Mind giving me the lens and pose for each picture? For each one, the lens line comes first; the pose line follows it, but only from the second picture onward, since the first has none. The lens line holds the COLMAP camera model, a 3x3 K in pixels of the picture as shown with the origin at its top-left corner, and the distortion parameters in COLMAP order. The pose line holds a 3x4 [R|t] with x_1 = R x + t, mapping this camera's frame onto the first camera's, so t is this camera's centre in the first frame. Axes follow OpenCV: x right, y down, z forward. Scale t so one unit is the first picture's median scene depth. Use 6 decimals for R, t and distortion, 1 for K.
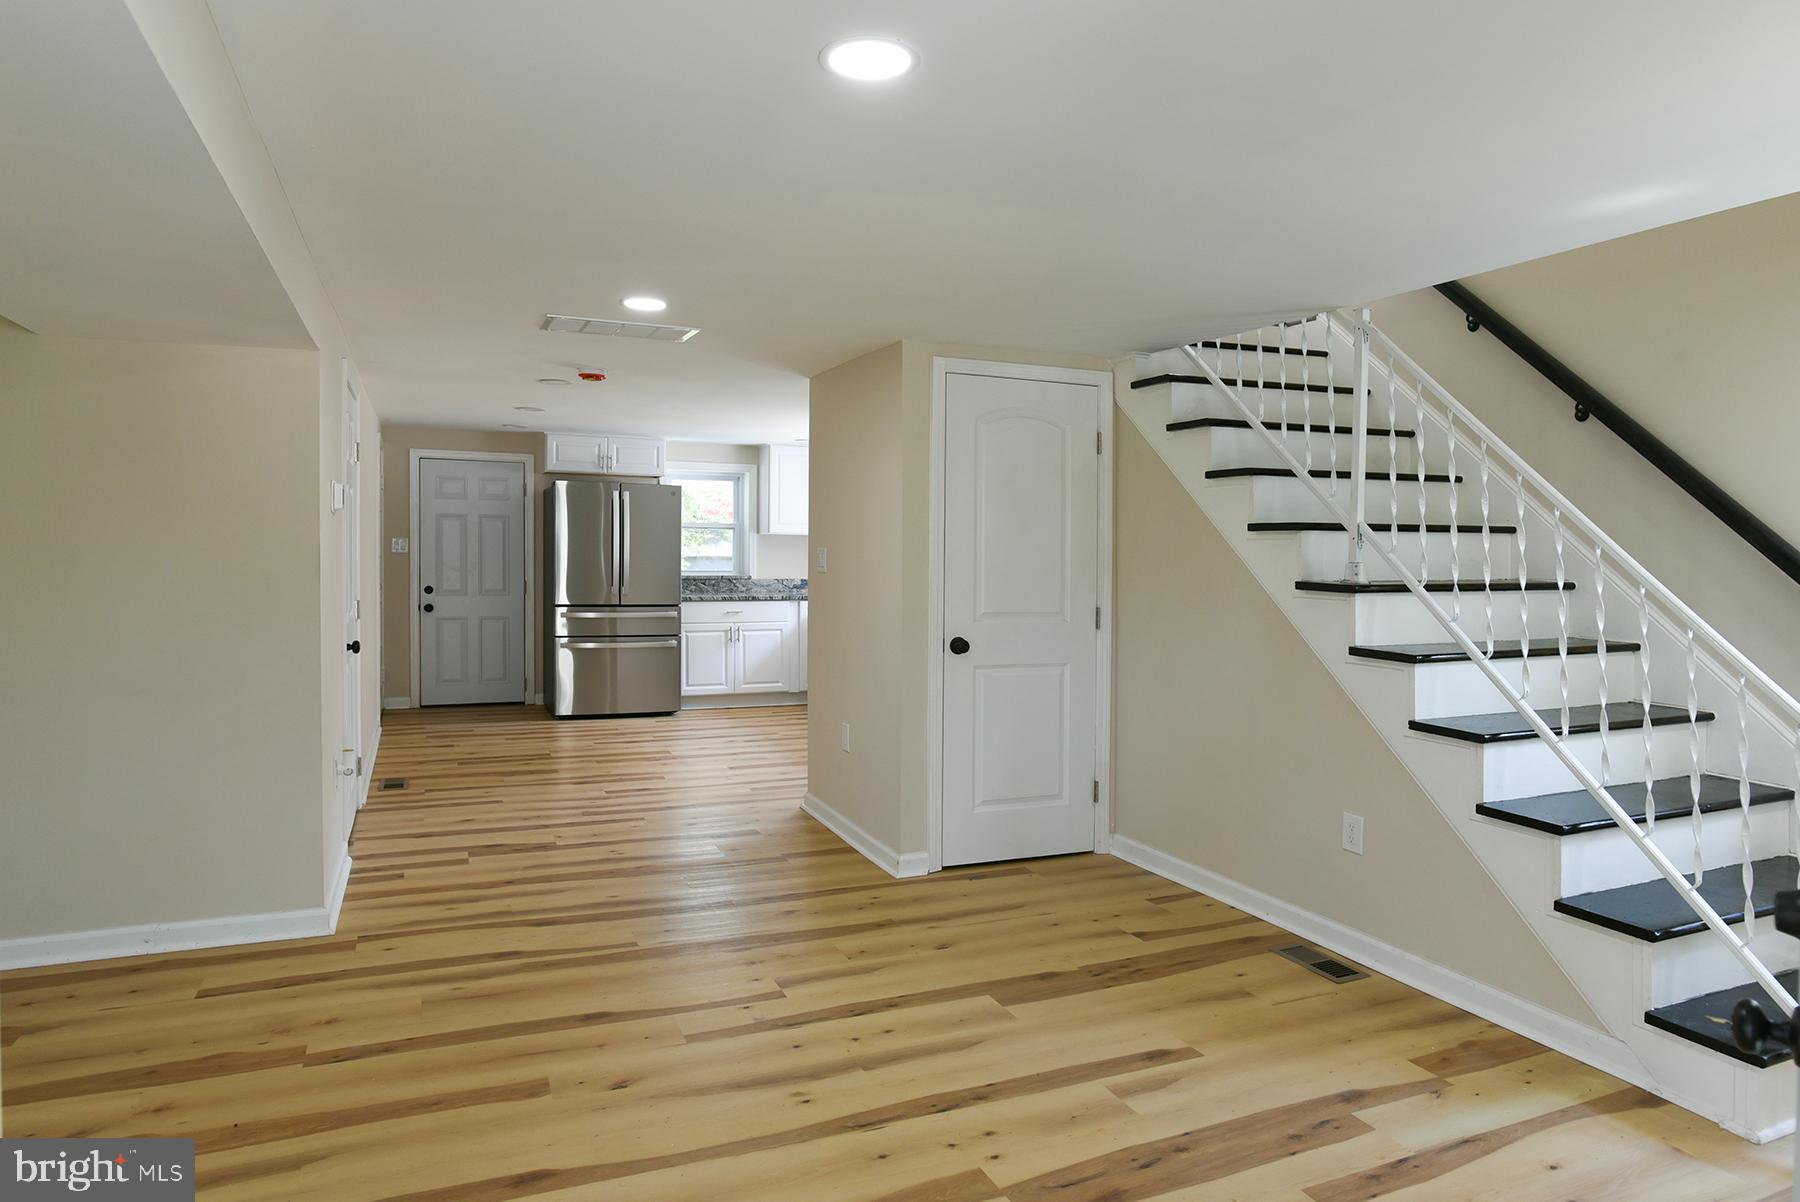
lens RADIAL K [[1007.3, 0, 863.6], [0, 1007.3, 550.1], [0, 0, 1]] dist [-0.023138, -0.000202]
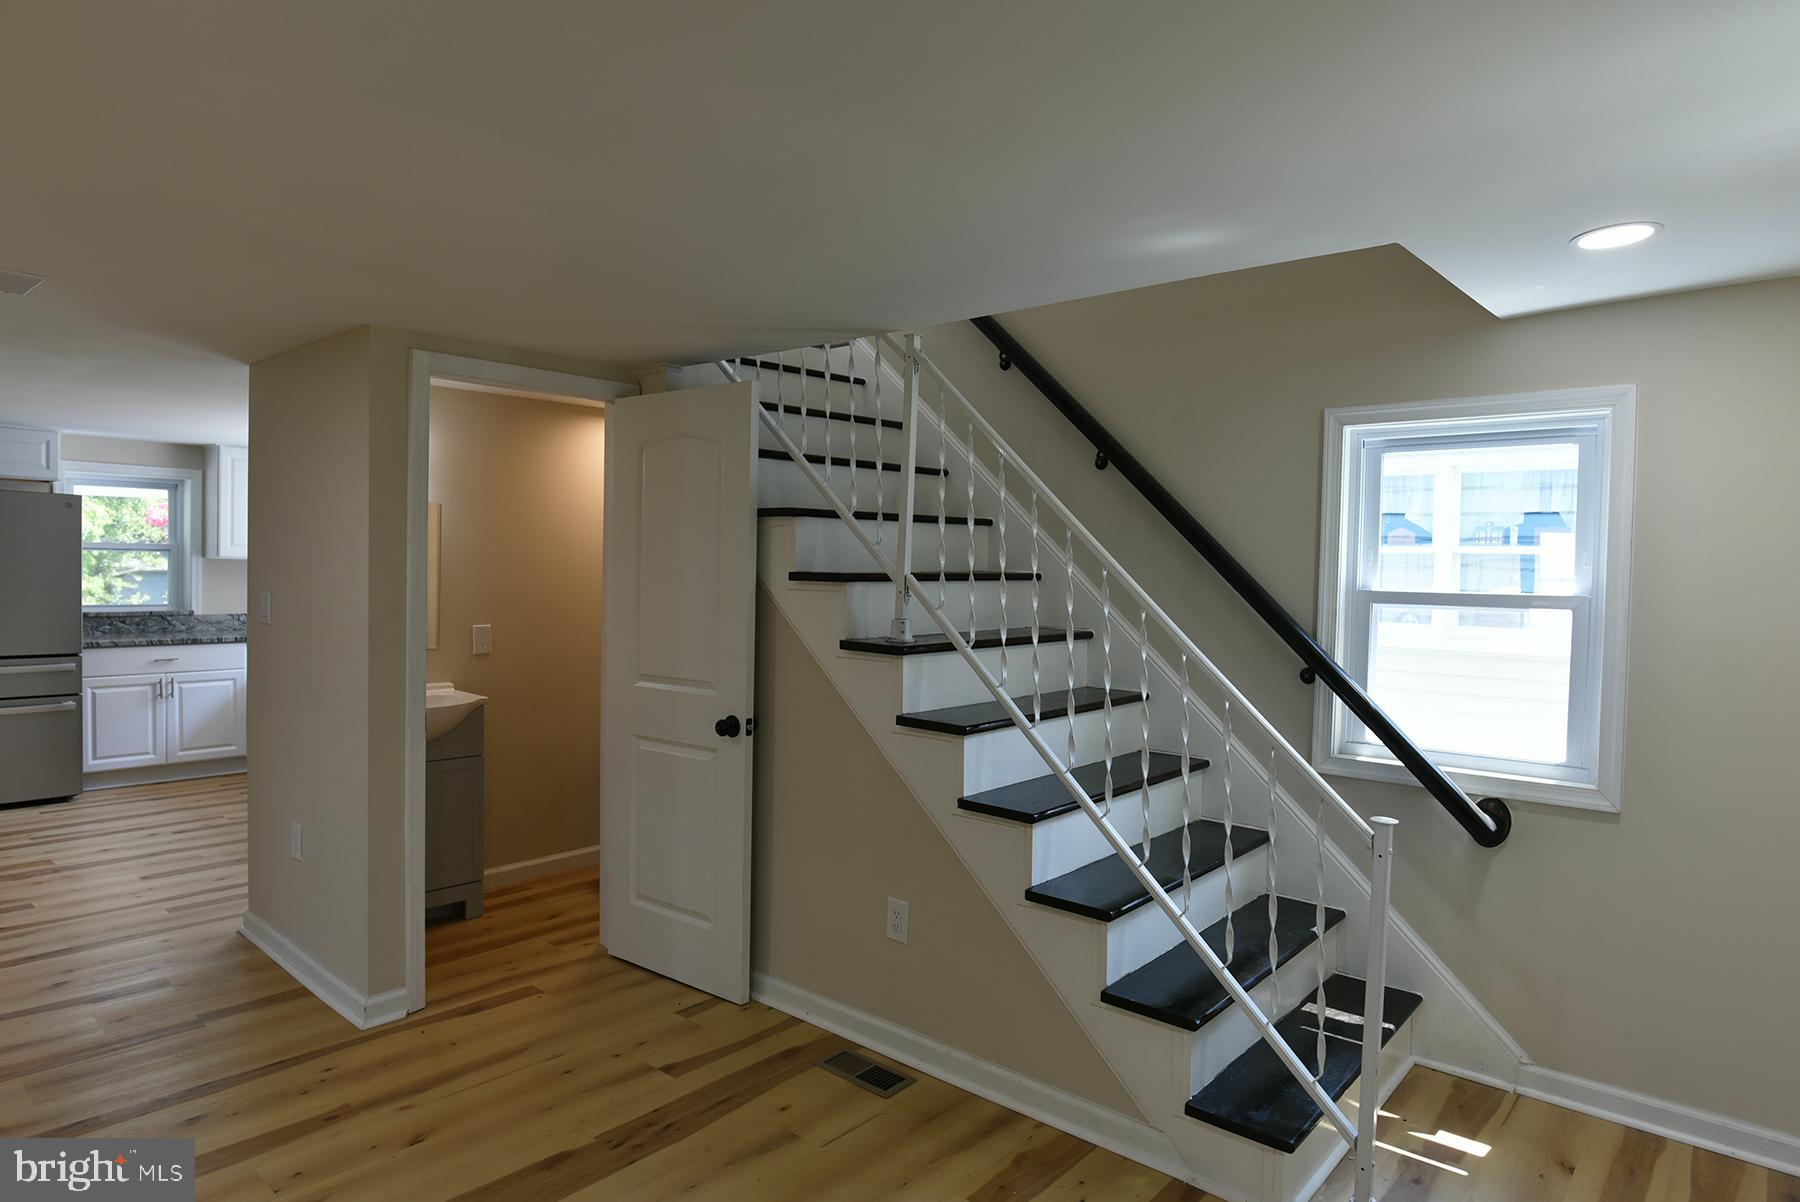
lens RADIAL K [[1048.8, 0, 813.7], [0, 1048.8, 599.2], [0, 0, 1]] dist [-0.028839, 0.001407]
pose [[0.921351, -0.005856, 0.388689, 0.041852], [-0.007838, 0.999403, 0.033636, -0.030967], [-0.388654, -0.034037, 0.920755, 0.135710]]
